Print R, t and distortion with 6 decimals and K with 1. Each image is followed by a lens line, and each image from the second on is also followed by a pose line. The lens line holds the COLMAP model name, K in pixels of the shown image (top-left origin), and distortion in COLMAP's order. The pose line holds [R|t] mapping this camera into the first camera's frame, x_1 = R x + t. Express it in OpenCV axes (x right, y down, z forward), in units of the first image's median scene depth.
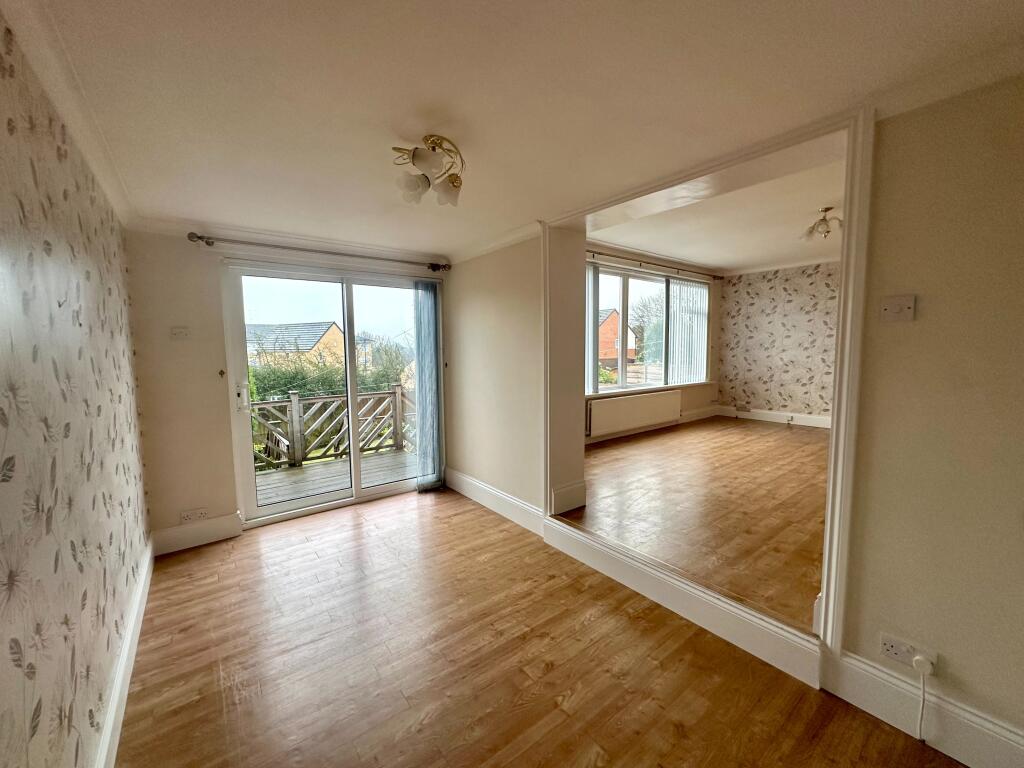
lens RADIAL K [[408.1, 0, 510.8], [0, 408.1, 383.3], [0, 0, 1]] dist [-0.002250, -0.000090]
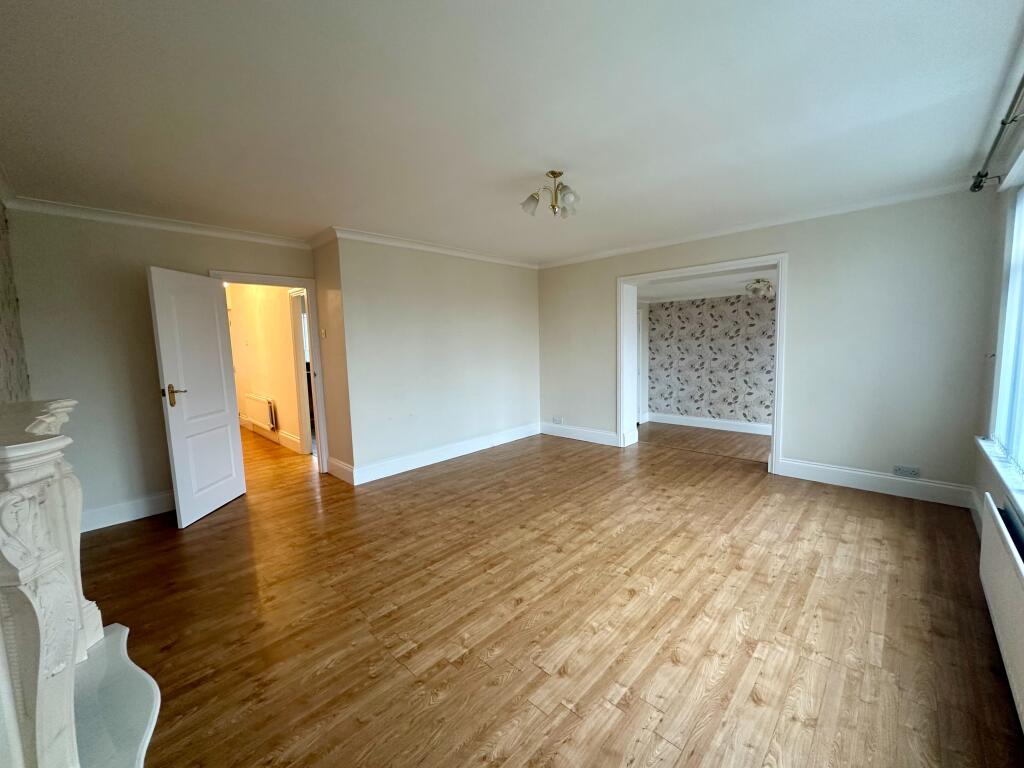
lens RADIAL K [[408.1, 0, 510.8], [0, 408.1, 383.3], [0, 0, 1]] dist [-0.002250, -0.000090]
pose [[-0.988935, 0.051406, -0.139157, 0.591560], [0.024399, 0.981629, 0.189233, -0.124882], [0.146329, 0.183744, -0.972022, 1.066435]]
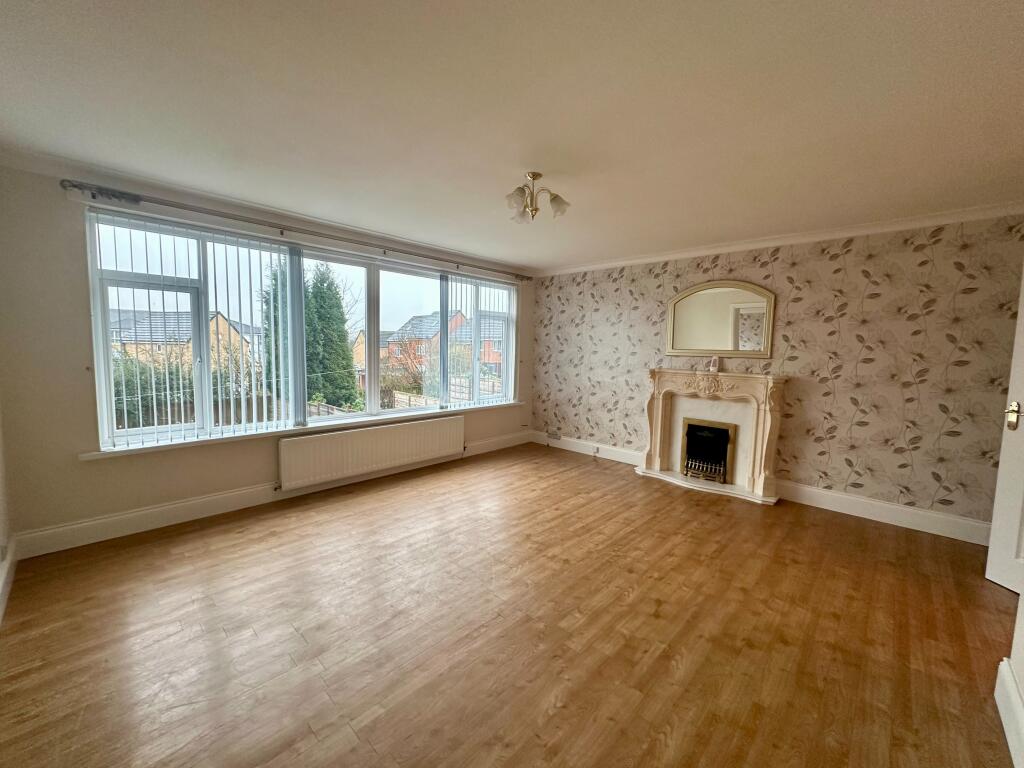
lens RADIAL K [[408.1, 0, 510.8], [0, 408.1, 383.3], [0, 0, 1]] dist [-0.002250, -0.000090]
pose [[0.988045, 0.016900, 0.153234, 0.390014], [-0.017322, 0.999849, 0.001421, -0.050148], [-0.153187, -0.004059, 0.988189, 0.203783]]
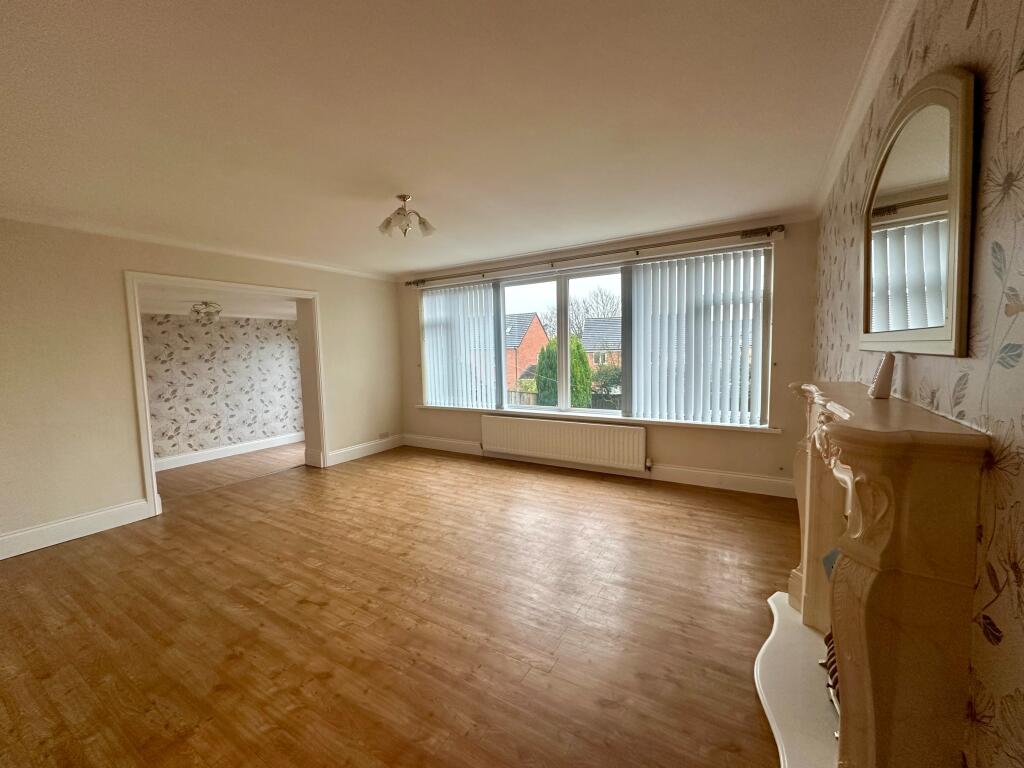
lens RADIAL K [[408.1, 0, 510.8], [0, 408.1, 383.3], [0, 0, 1]] dist [-0.002250, -0.000090]
pose [[0.359039, 0.075797, -0.930239, 0.966412], [-0.058872, 0.996551, 0.058477, -0.083895], [0.931464, 0.033770, 0.362264, 0.562536]]
